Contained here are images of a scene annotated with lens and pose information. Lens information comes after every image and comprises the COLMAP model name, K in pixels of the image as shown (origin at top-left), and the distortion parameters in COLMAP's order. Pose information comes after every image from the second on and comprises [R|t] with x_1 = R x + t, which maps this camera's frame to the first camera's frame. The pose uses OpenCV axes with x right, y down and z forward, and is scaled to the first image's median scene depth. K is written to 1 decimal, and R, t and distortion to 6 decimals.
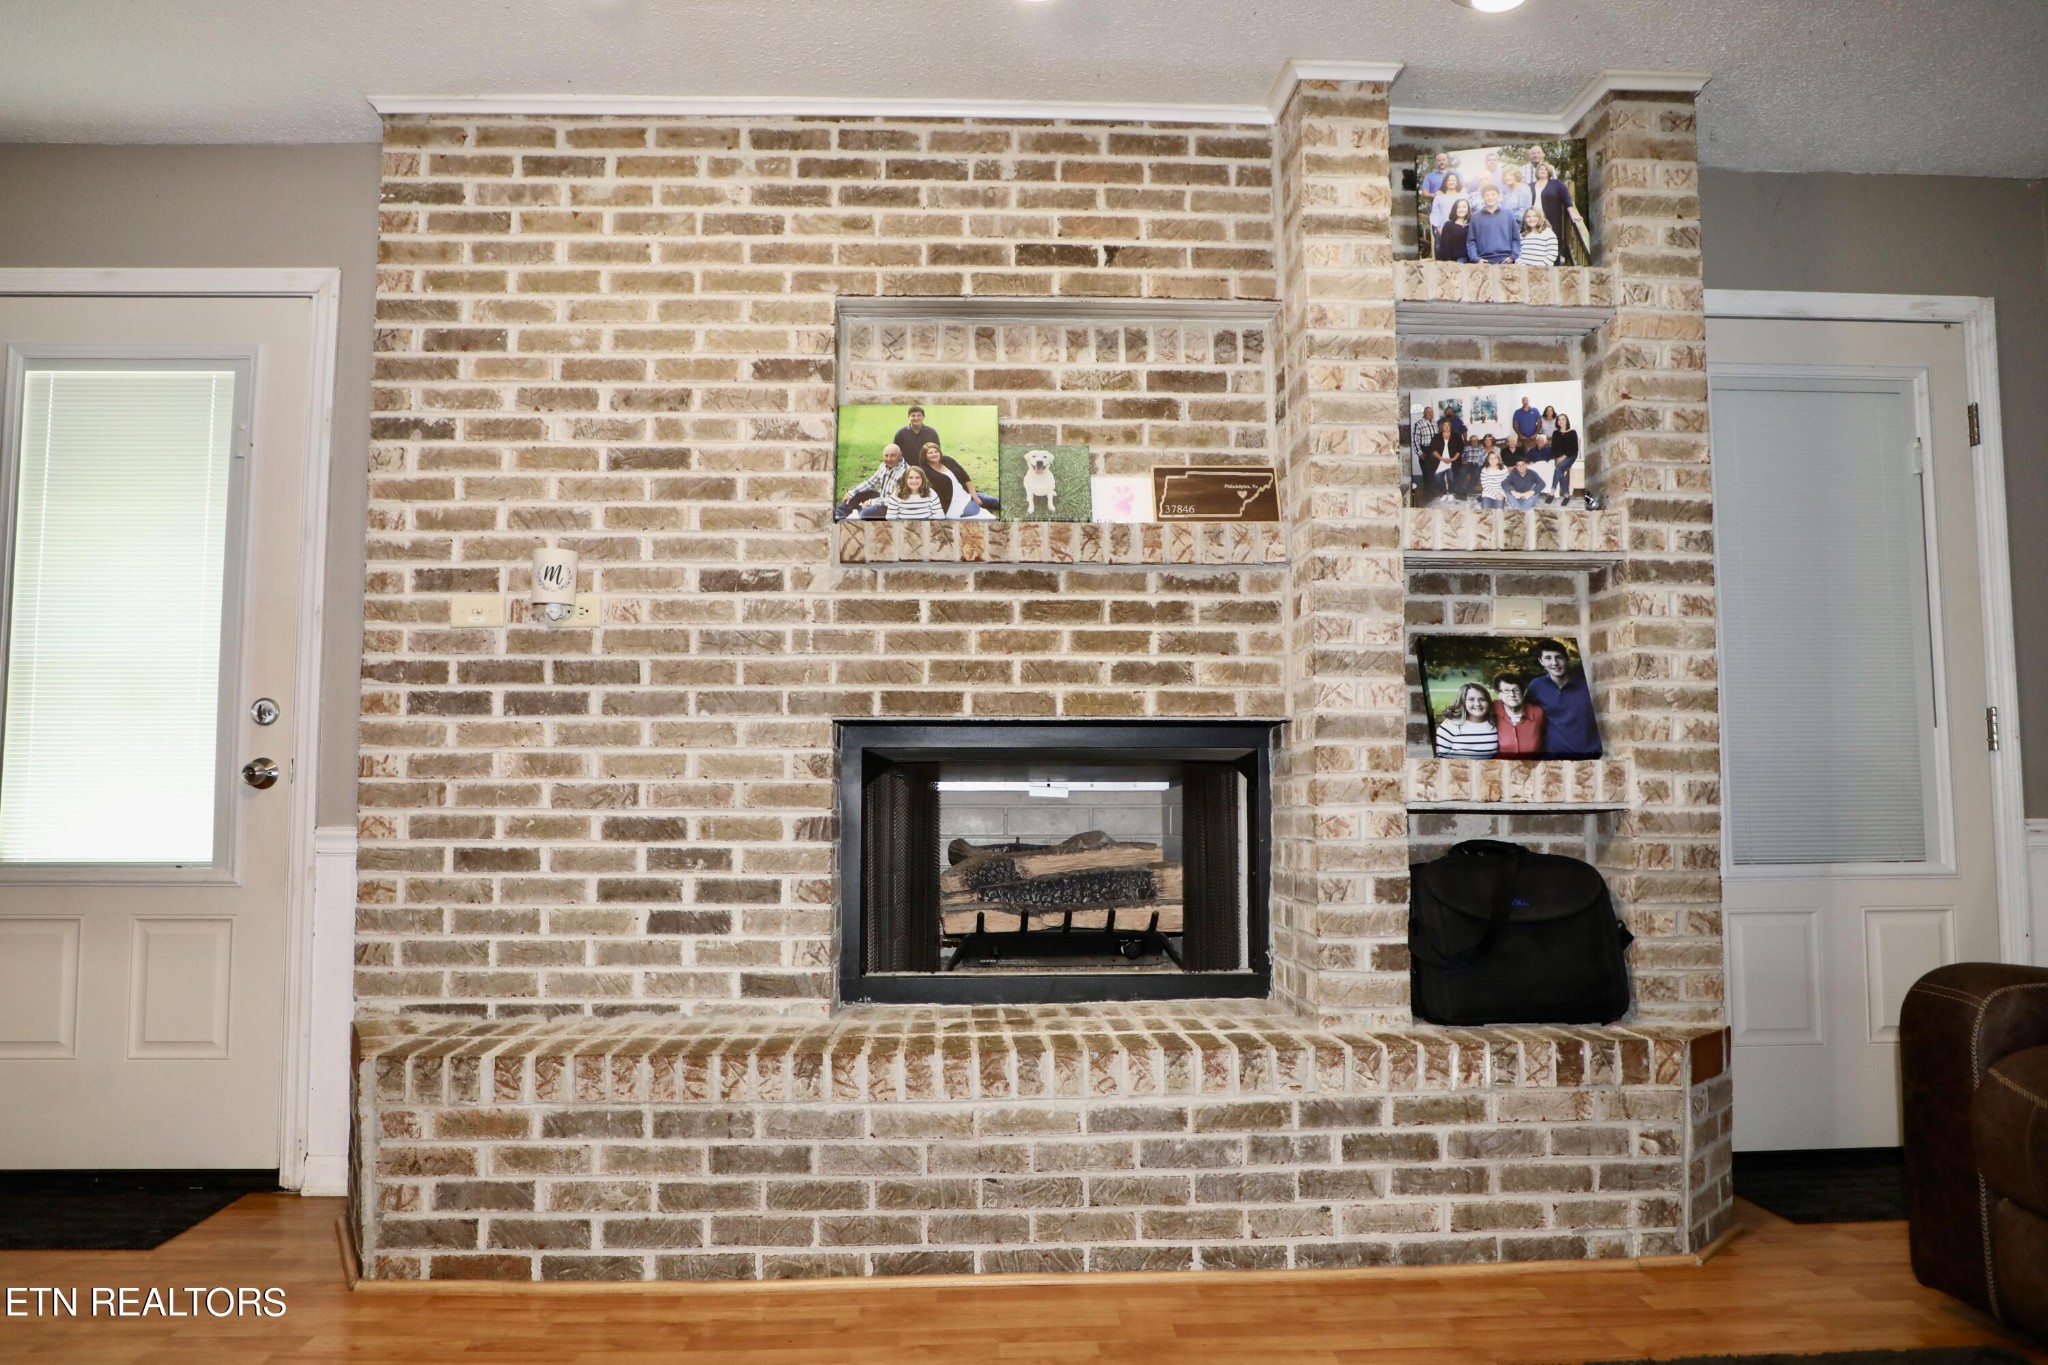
lens RADIAL K [[1425.9, 0, 1030.7], [0, 1425.9, 676.9], [0, 0, 1]] dist [-0.064083, 0.037667]
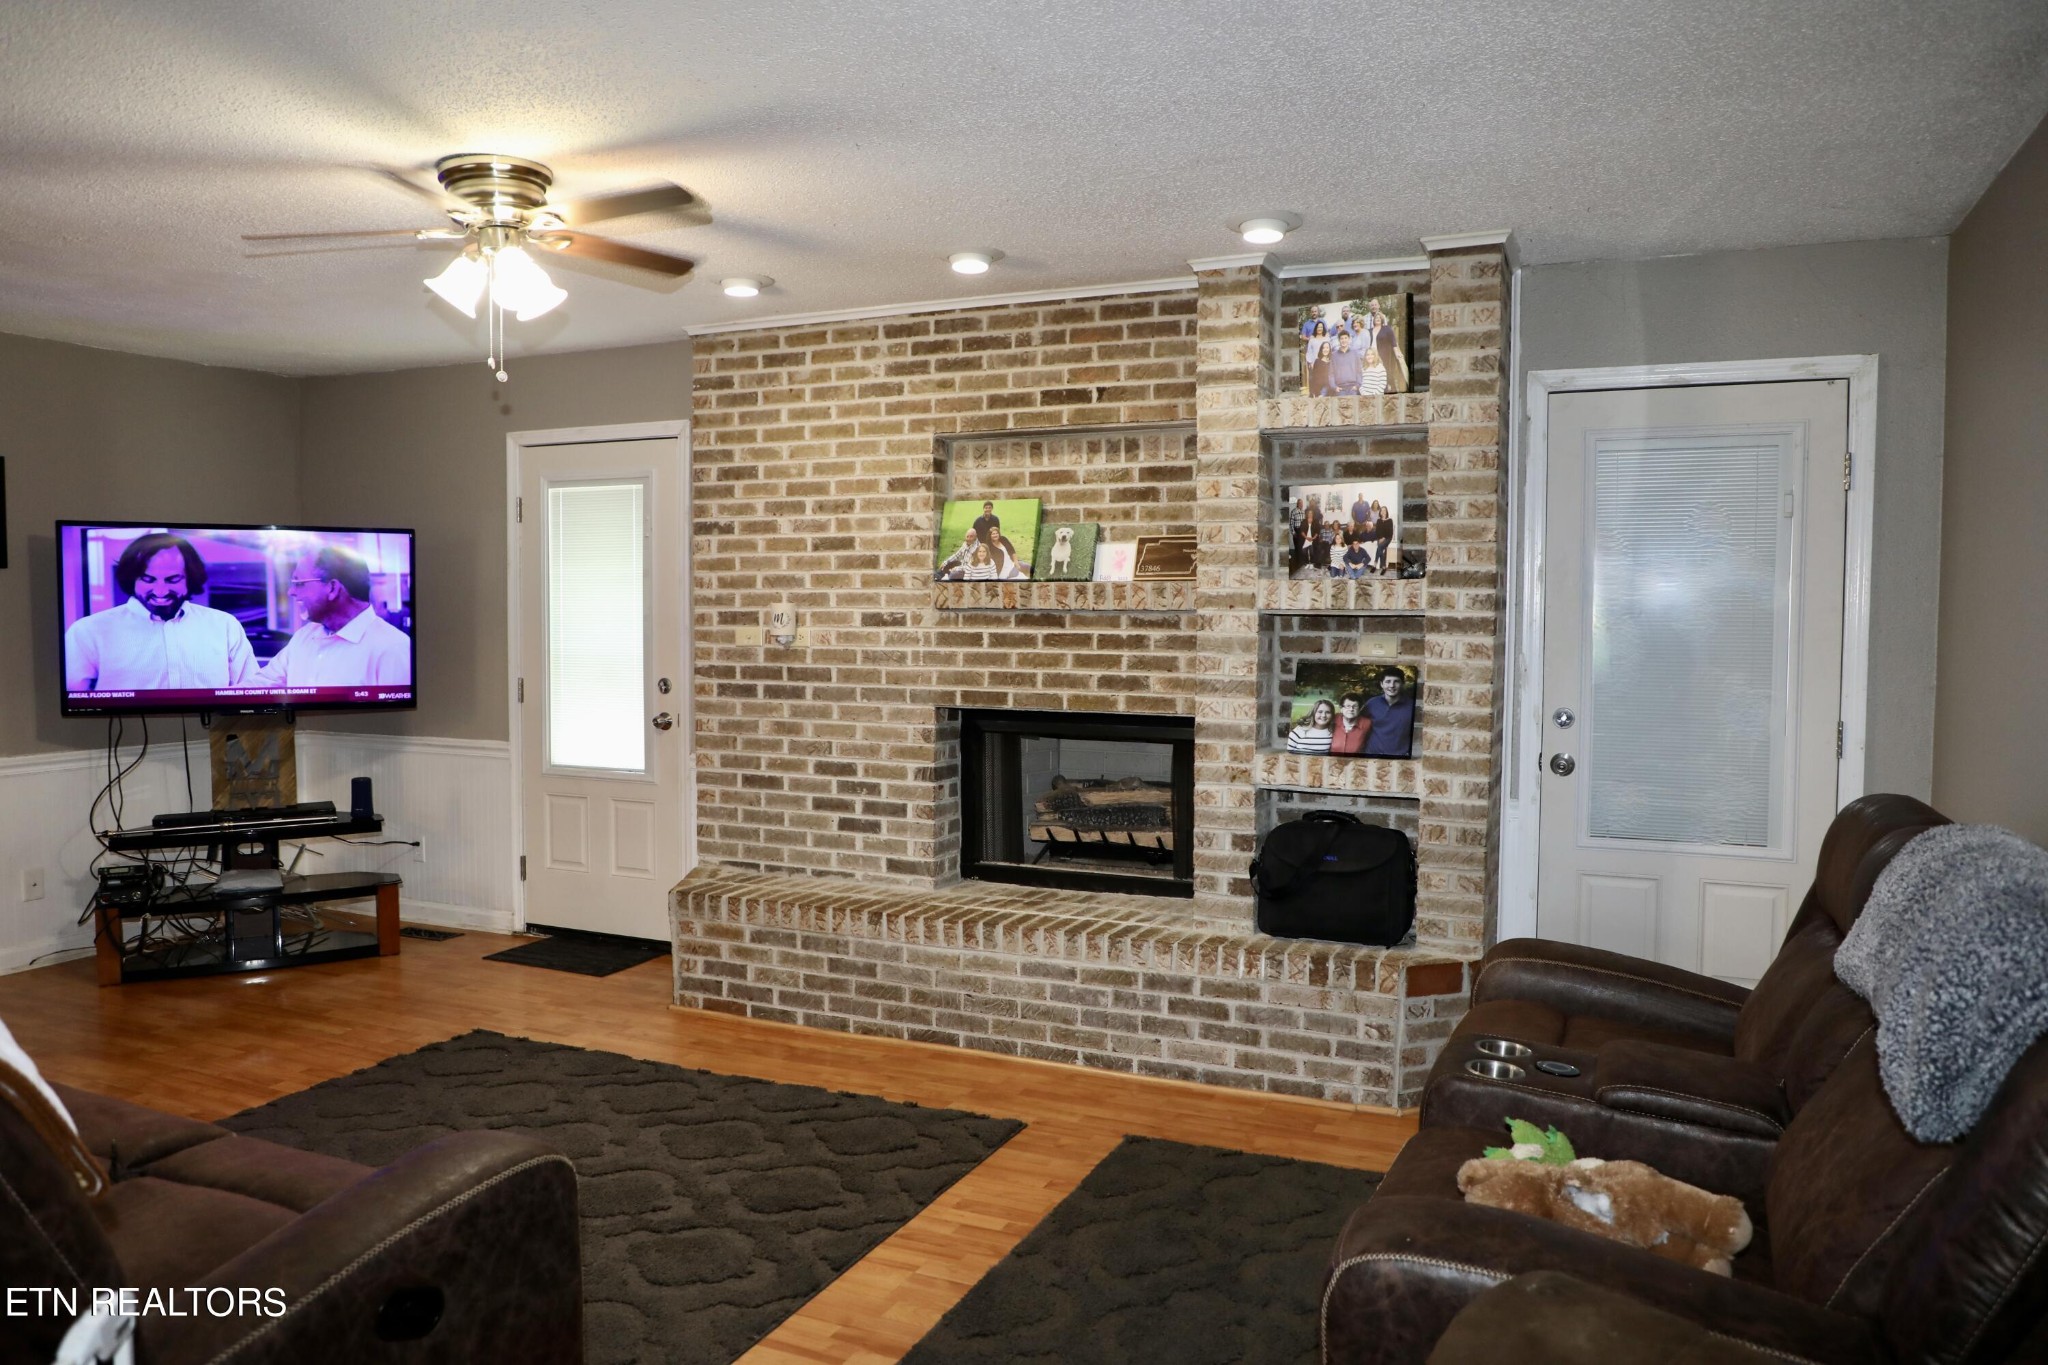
lens RADIAL K [[1425.9, 0, 1030.7], [0, 1425.9, 676.9], [0, 0, 1]] dist [-0.064083, 0.037667]
pose [[0.894127, 0.028910, -0.446879, 0.679702], [0.029033, 0.992072, 0.122269, -0.198422], [0.446871, -0.122298, 0.886199, -0.372906]]
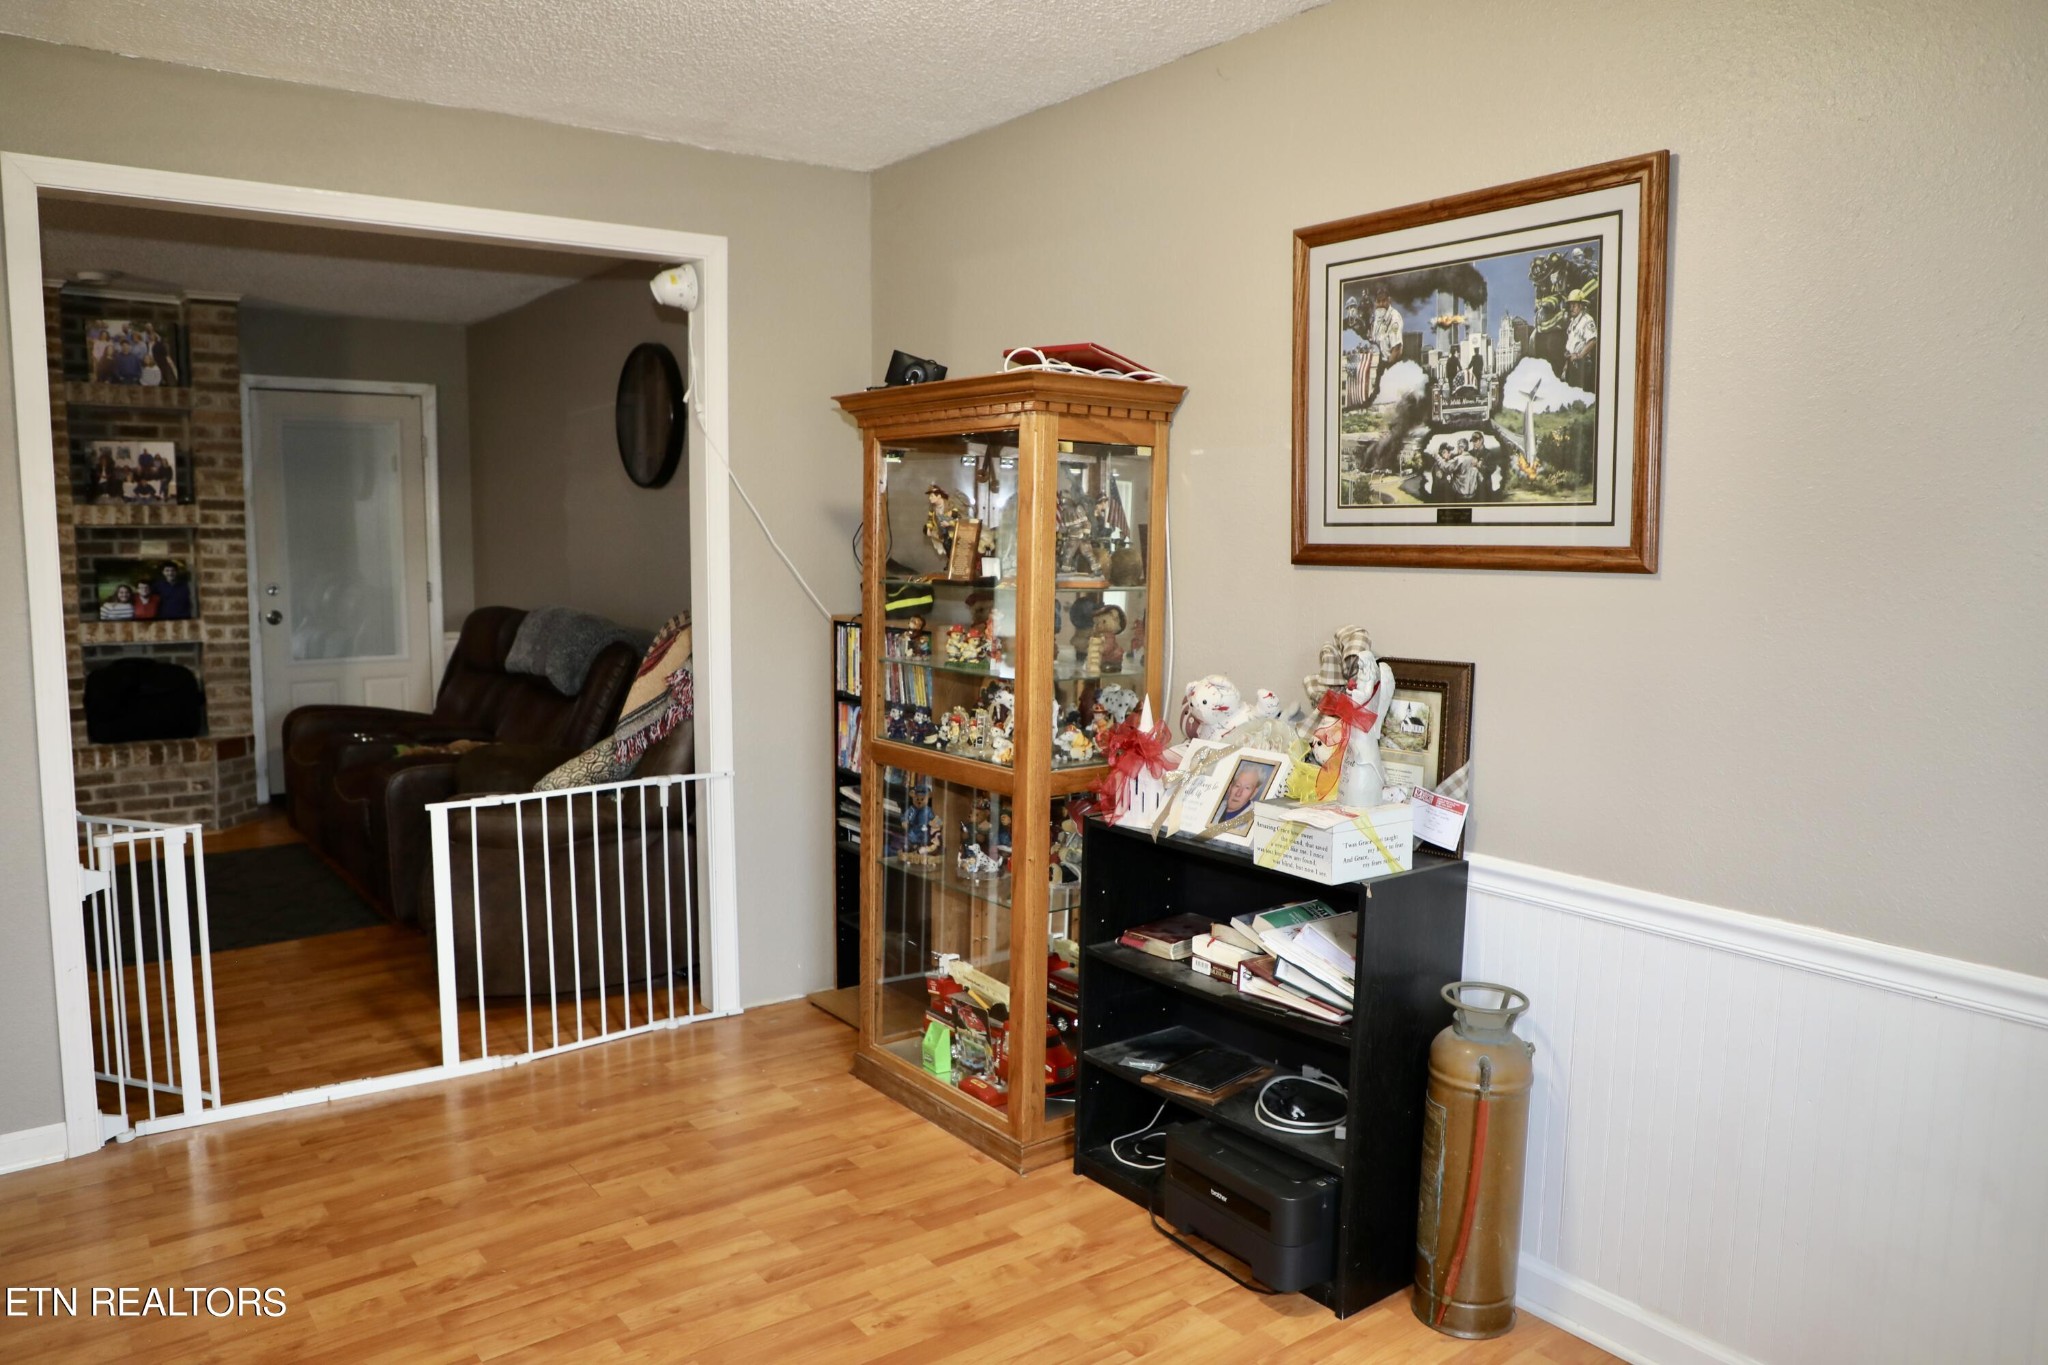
lens RADIAL K [[1425.9, 0, 1030.7], [0, 1425.9, 676.9], [0, 0, 1]] dist [-0.064083, 0.037667]
pose [[0.822212, -0.055210, 0.566497, 0.237057], [-0.052168, 0.983785, 0.171596, -0.288070], [-0.566785, -0.170641, 0.806000, -1.468697]]
